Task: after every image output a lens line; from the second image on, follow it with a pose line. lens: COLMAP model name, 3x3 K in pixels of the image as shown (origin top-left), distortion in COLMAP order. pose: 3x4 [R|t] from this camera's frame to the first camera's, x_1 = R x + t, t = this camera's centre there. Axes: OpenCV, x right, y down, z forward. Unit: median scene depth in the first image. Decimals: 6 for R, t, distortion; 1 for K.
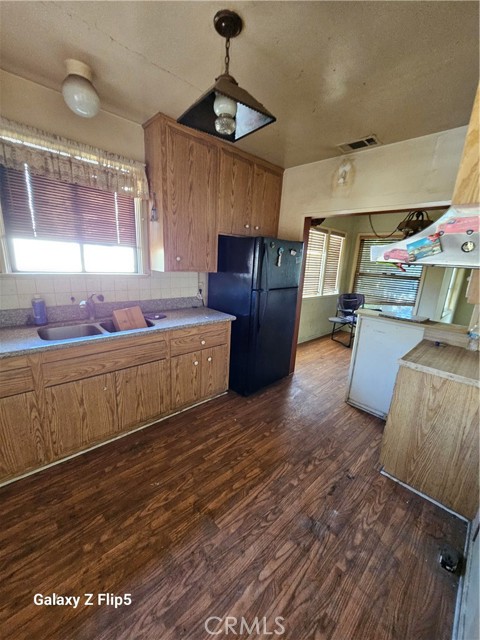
lens RADIAL K [[253.9, 0, 245.6], [0, 253.9, 322.8], [0, 0, 1]] dist [-0.002810, -0.000123]
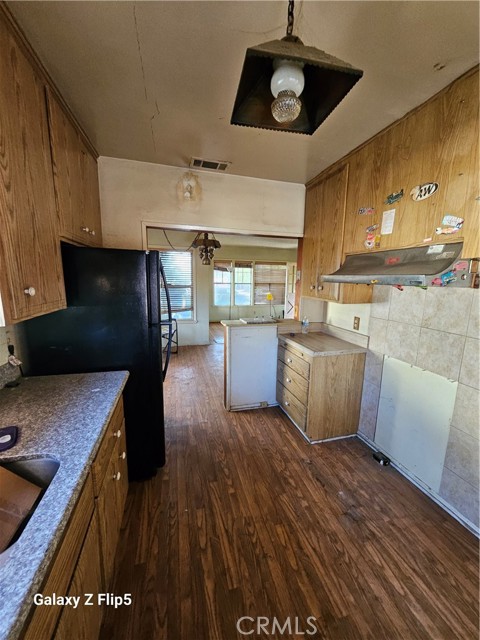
lens RADIAL K [[253.9, 0, 243.9], [0, 253.9, 321.5], [0, 0, 1]] dist [-0.002810, -0.000123]
pose [[0.476387, -0.194052, 0.857554, -0.571663], [0.222809, 0.970148, 0.095756, -0.188361], [-0.850536, 0.145454, 0.505402, 0.542142]]
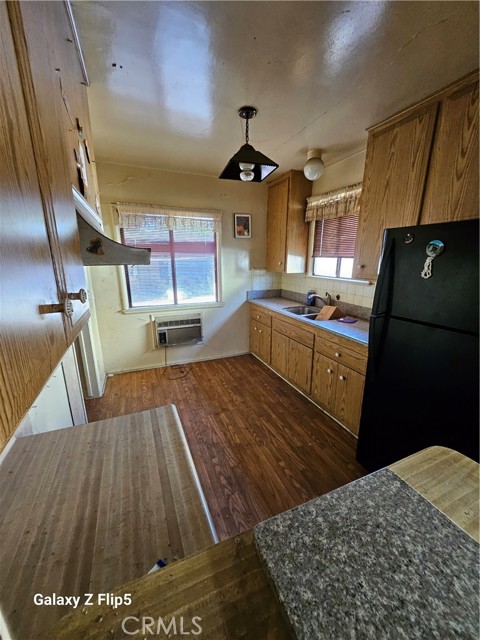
lens RADIAL K [[253.9, 0, 244.2], [0, 253.9, 322.4], [0, 0, 1]] dist [-0.002810, -0.000123]
pose [[-0.351340, 0.177178, -0.919330, 0.969186], [-0.251226, 0.928078, 0.274876, -0.249130], [0.901912, 0.327535, -0.281559, 1.116714]]
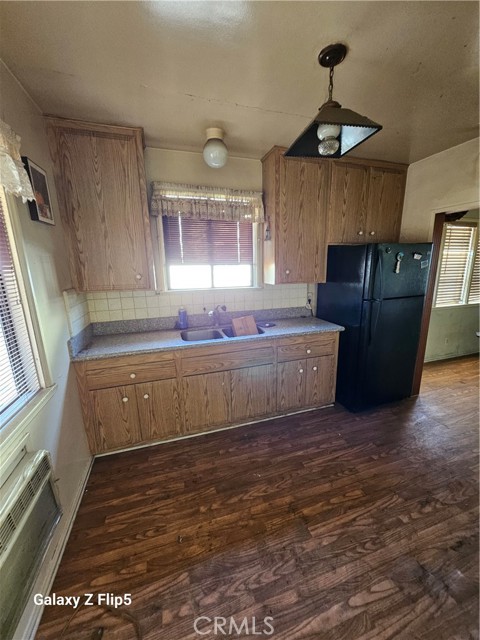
lens RADIAL K [[253.9, 0, 246.4], [0, 253.9, 321.3], [0, 0, 1]] dist [-0.002810, -0.000123]
pose [[0.900293, 0.022813, -0.434686, 0.060373], [-0.039430, 0.998794, -0.029247, -0.005101], [0.433494, 0.043471, 0.900107, -0.047506]]
